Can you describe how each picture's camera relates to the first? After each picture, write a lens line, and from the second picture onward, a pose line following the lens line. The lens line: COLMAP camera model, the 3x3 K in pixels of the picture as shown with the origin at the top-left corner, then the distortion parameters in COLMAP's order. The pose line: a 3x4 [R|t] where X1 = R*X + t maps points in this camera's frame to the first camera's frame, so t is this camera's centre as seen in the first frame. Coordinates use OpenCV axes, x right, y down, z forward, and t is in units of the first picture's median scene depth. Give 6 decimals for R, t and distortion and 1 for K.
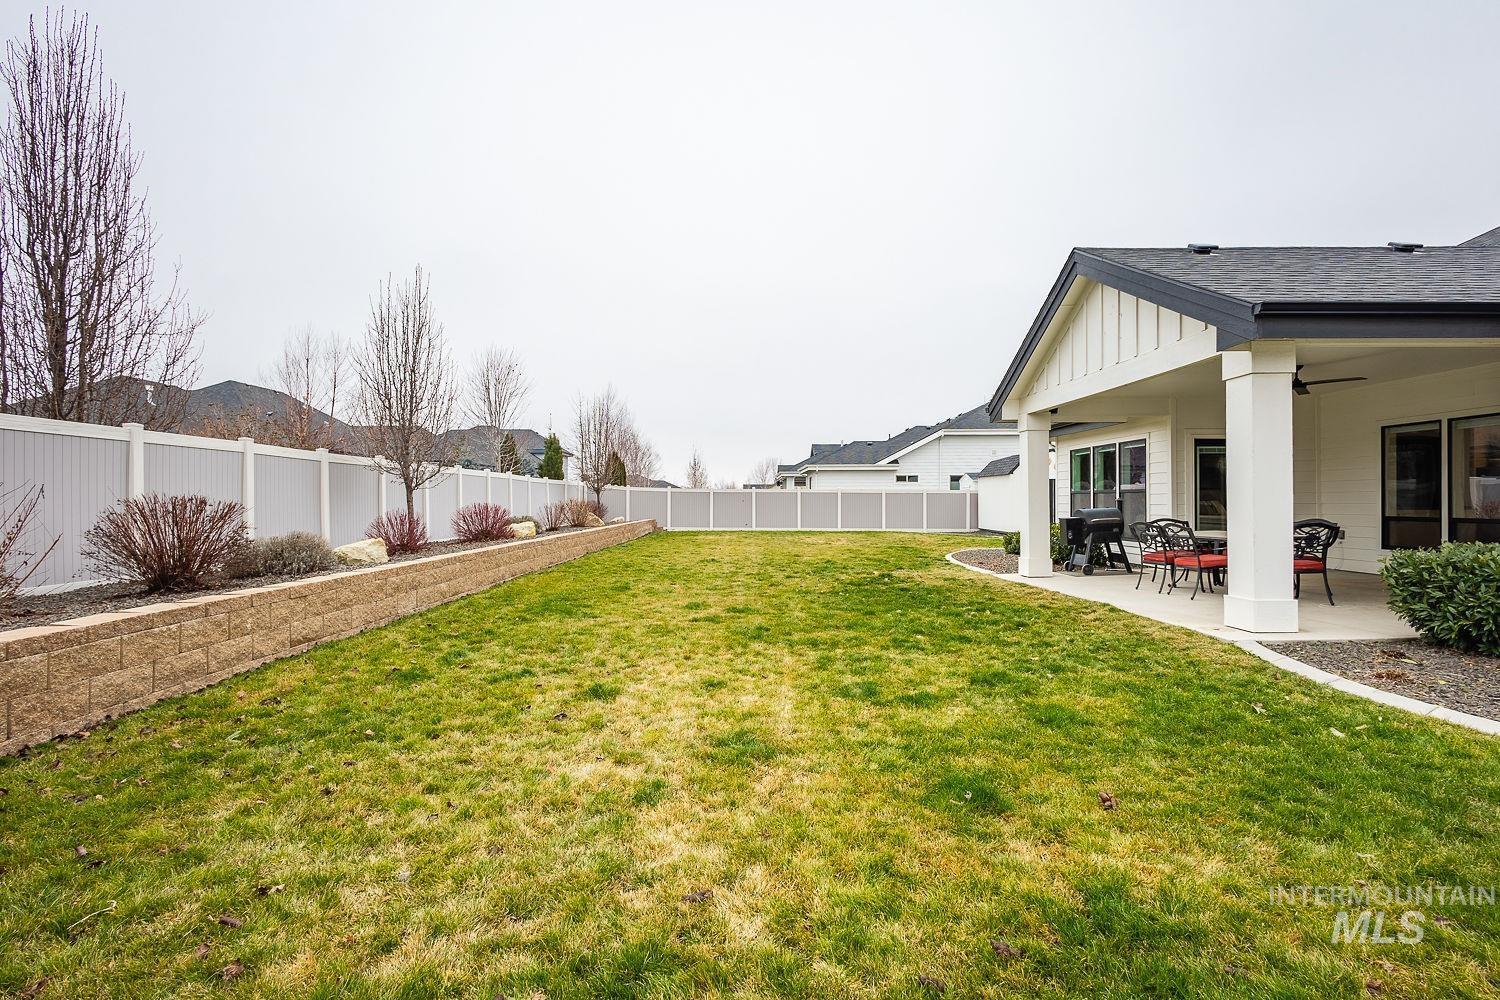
lens RADIAL K [[698.8, 0, 750.1], [0, 698.8, 499.9], [0, 0, 1]] dist [0.010763, -0.002324]
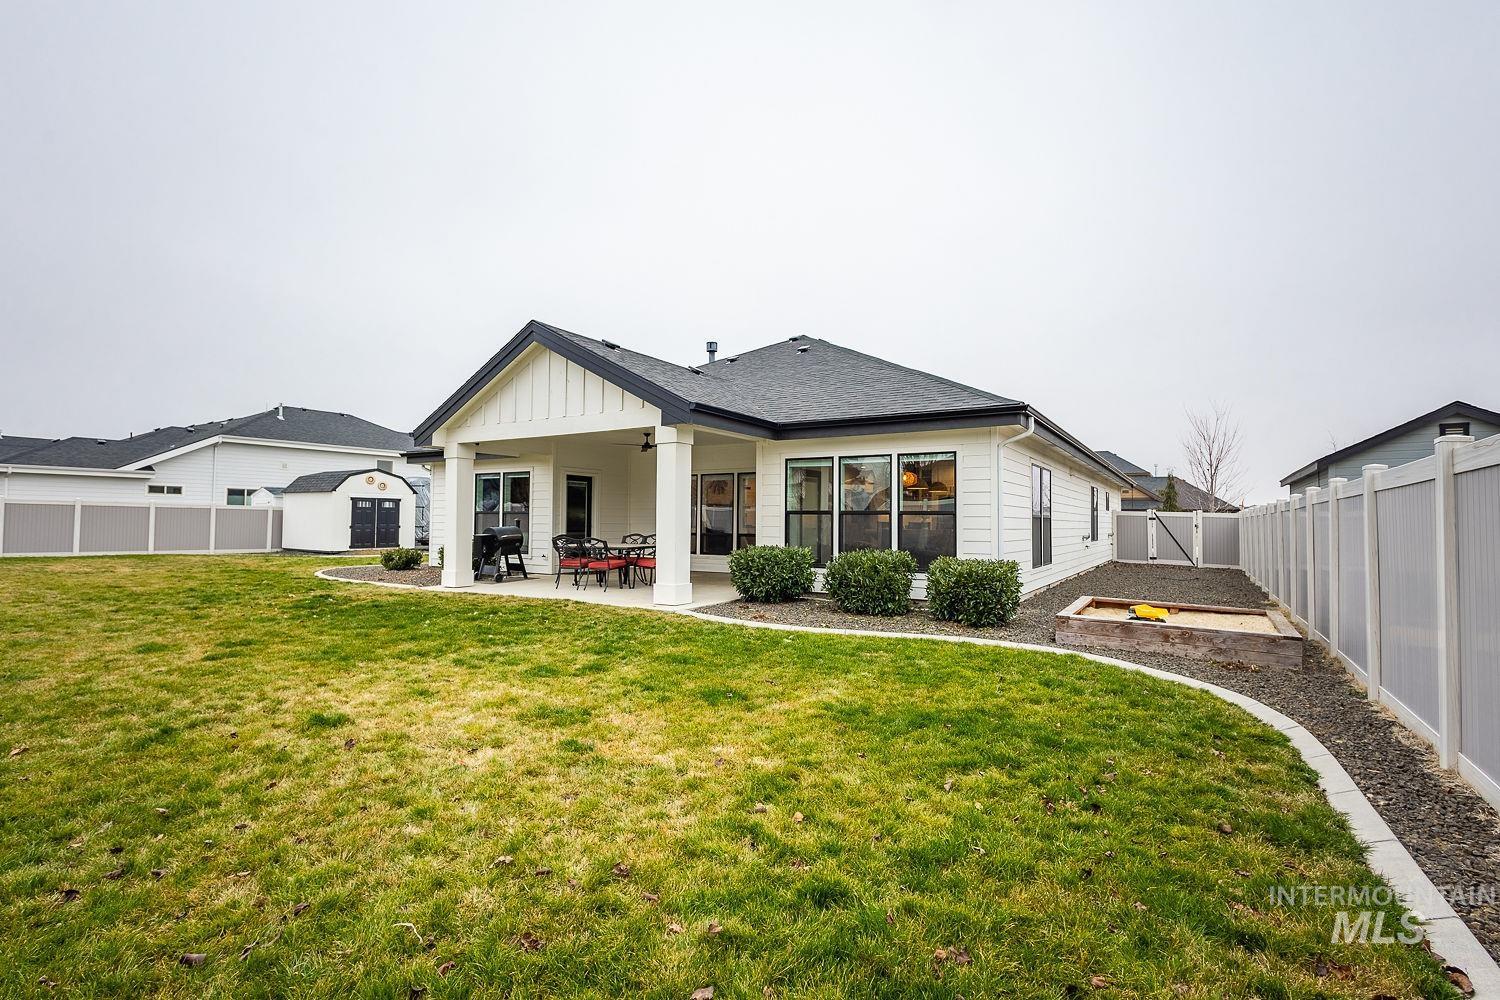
lens RADIAL K [[698.8, 0, 716.5], [0, 698.8, 502.1], [0, 0, 1]] dist [0.010763, -0.002324]
pose [[0.572042, 0.031072, 0.819636, -0.367181], [-0.012158, 0.999494, -0.029405, 0.000413], [-0.820134, 0.006855, 0.572130, 0.013910]]
